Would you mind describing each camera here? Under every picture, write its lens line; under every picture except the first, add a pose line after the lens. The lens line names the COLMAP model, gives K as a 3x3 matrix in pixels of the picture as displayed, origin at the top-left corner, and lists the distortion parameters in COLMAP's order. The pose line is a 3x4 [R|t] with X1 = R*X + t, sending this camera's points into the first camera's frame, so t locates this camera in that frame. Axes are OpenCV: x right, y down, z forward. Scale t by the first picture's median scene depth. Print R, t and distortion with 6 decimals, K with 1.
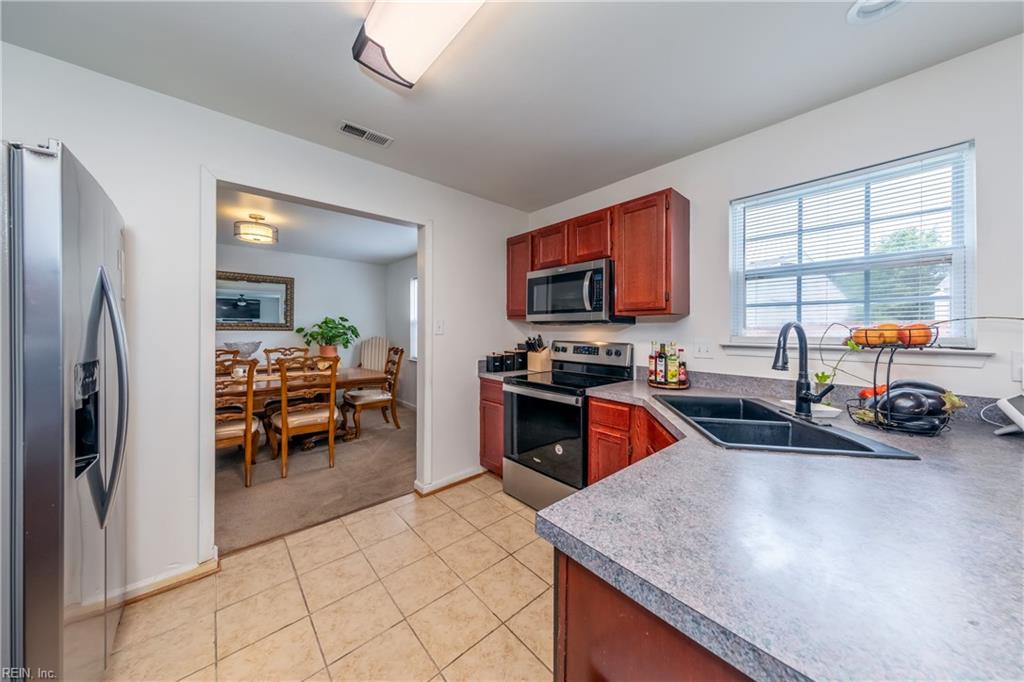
lens RADIAL K [[326.7, 0, 512.9], [0, 326.7, 334.0], [0, 0, 1]] dist [0.000090, 0.000008]
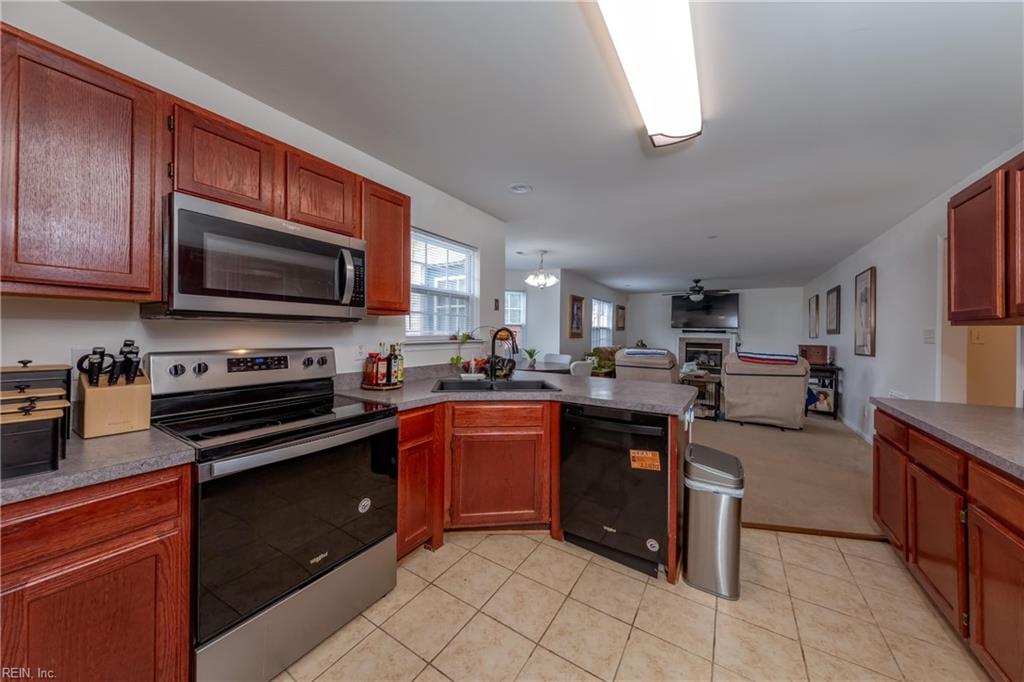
lens RADIAL K [[339.1, 0, 512.0], [0, 339.1, 341.0], [0, 0, 1]] dist [0.000274, 0.000033]
pose [[-0.268332, -0.032621, 0.962774, -0.678388], [-0.003028, 0.999450, 0.033019, -0.019218], [-0.963322, 0.005945, -0.268284, 0.973135]]
